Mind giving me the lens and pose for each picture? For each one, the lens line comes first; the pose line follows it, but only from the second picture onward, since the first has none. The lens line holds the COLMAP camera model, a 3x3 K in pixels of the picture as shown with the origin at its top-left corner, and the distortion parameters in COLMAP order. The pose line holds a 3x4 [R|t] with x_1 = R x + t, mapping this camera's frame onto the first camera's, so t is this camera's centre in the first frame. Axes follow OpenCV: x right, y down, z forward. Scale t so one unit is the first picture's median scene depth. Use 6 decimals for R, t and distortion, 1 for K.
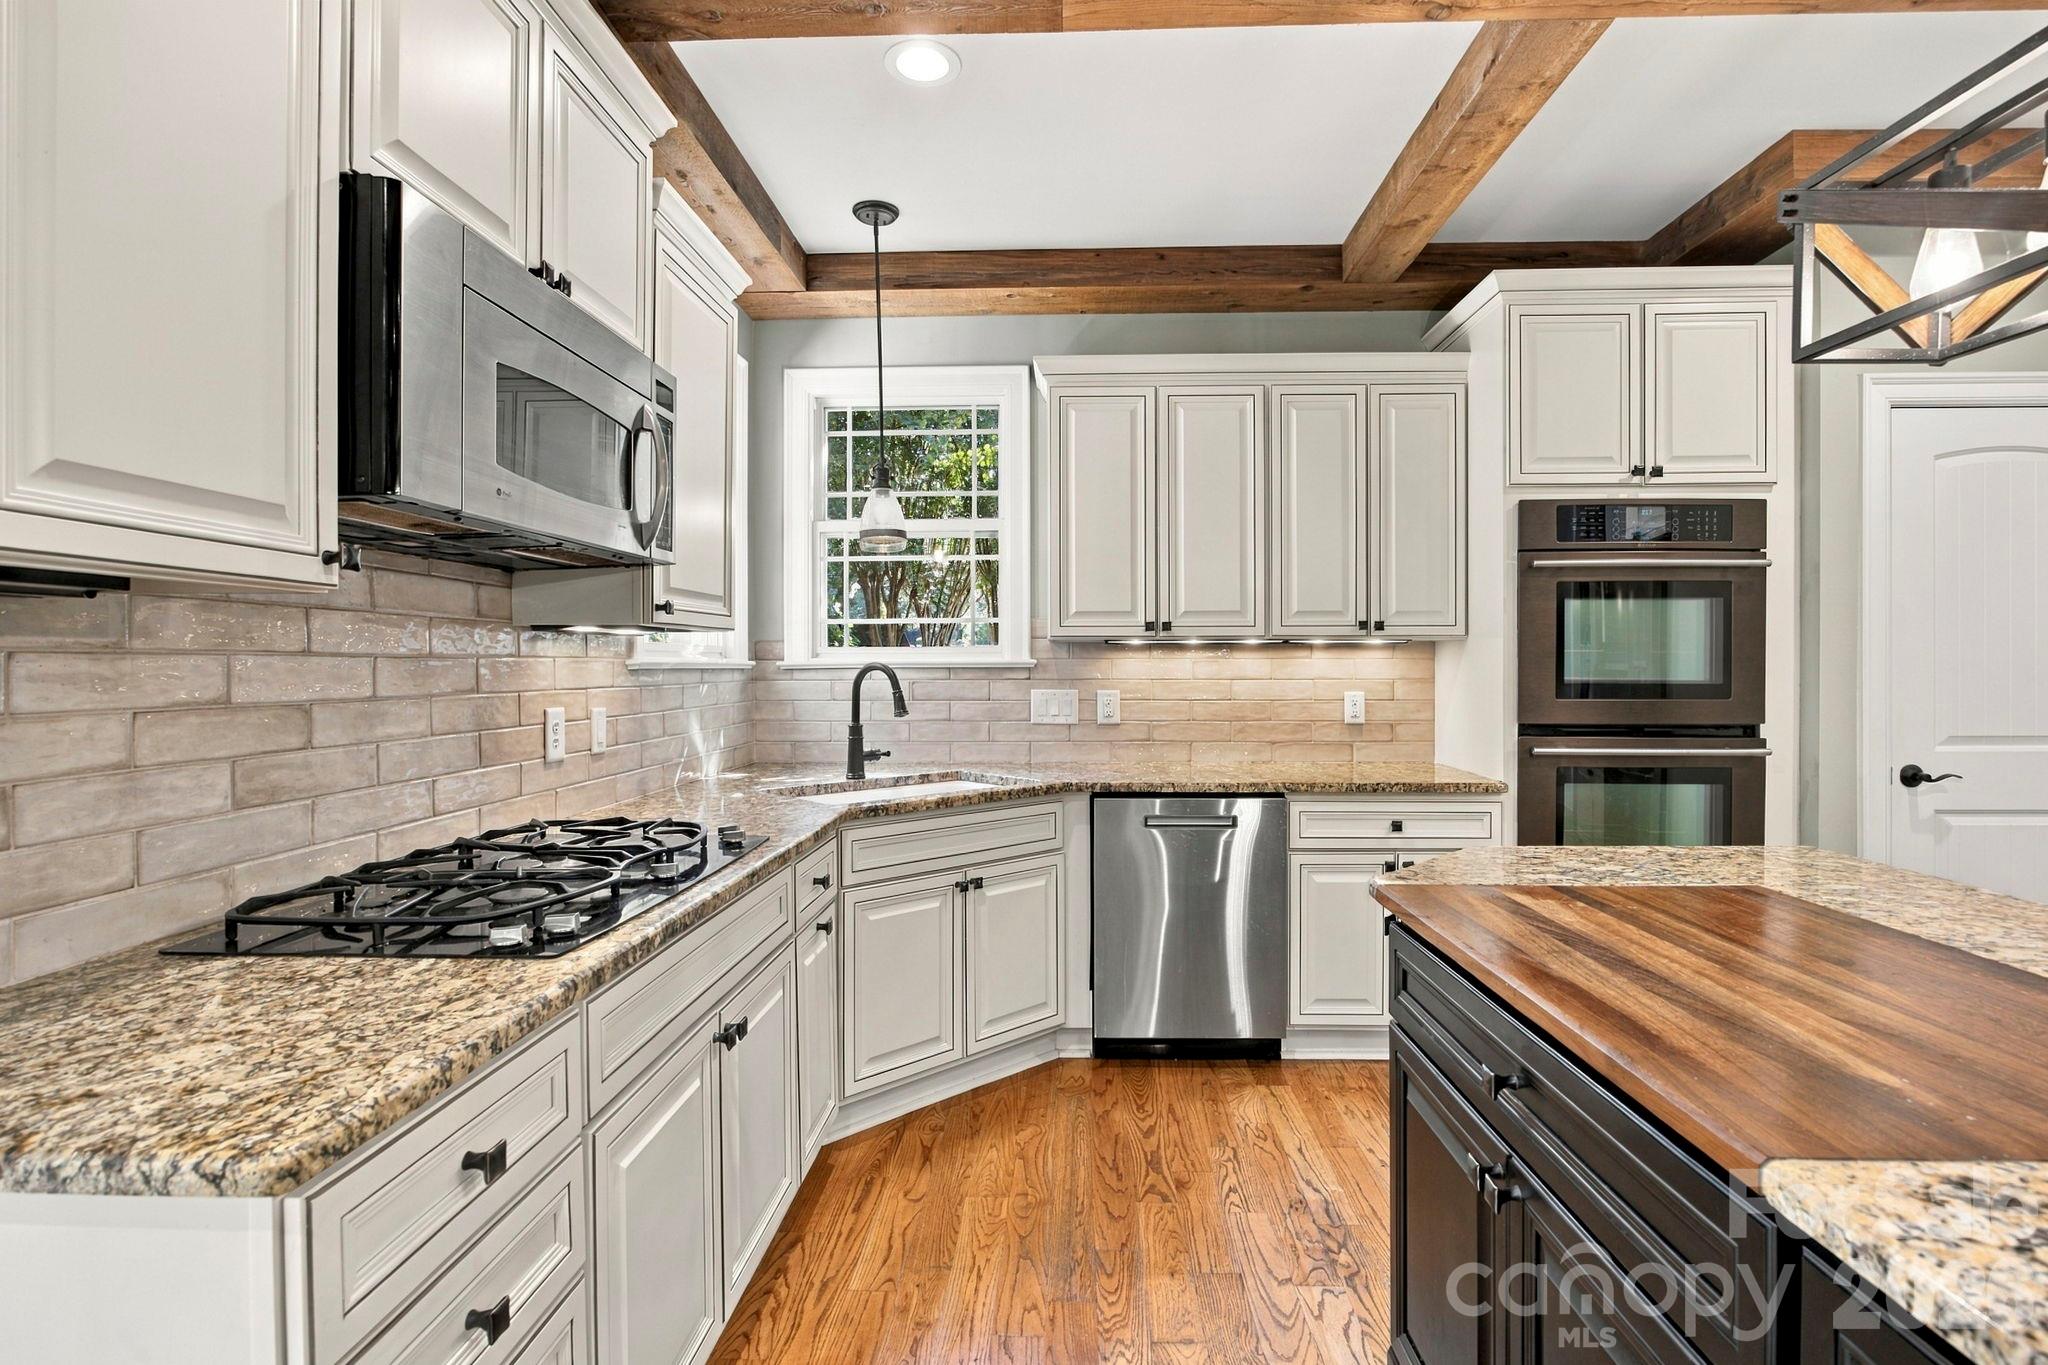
lens RADIAL K [[991.6, 0, 1028.1], [0, 991.6, 674.9], [0, 0, 1]] dist [-0.003483, -0.000103]
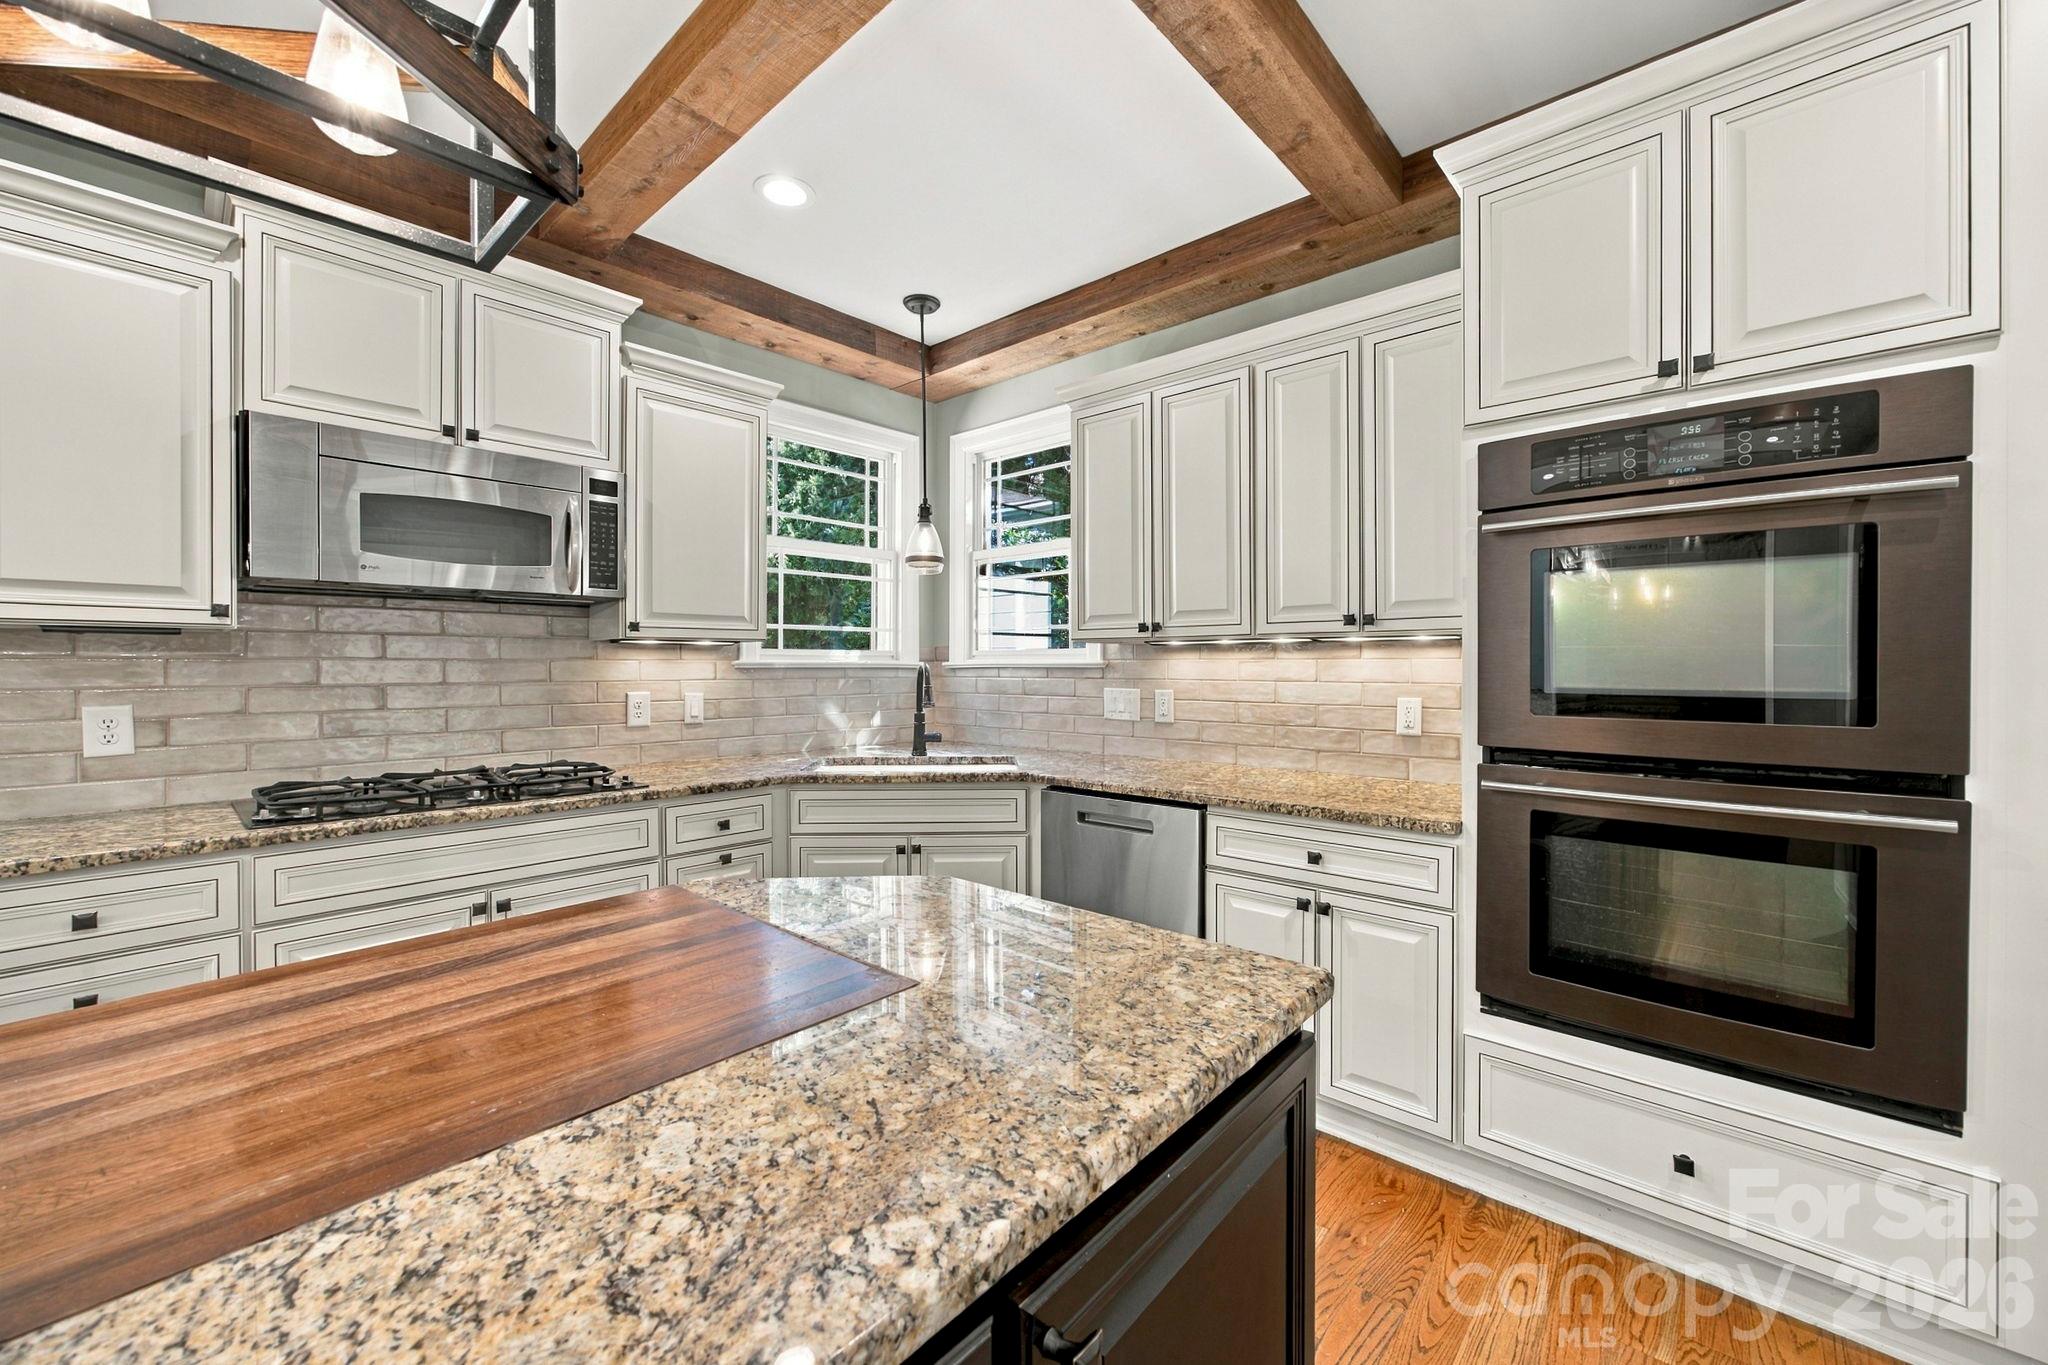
lens RADIAL K [[796.9, 0, 1024.3], [0, 796.9, 668.2], [0, 0, 1]] dist [-0.002607, 0.000237]
pose [[0.770901, 0.003881, -0.636943, 0.559938], [-0.007576, 0.999967, -0.003076, -0.004044], [0.636910, 0.007197, 0.770904, 0.295223]]
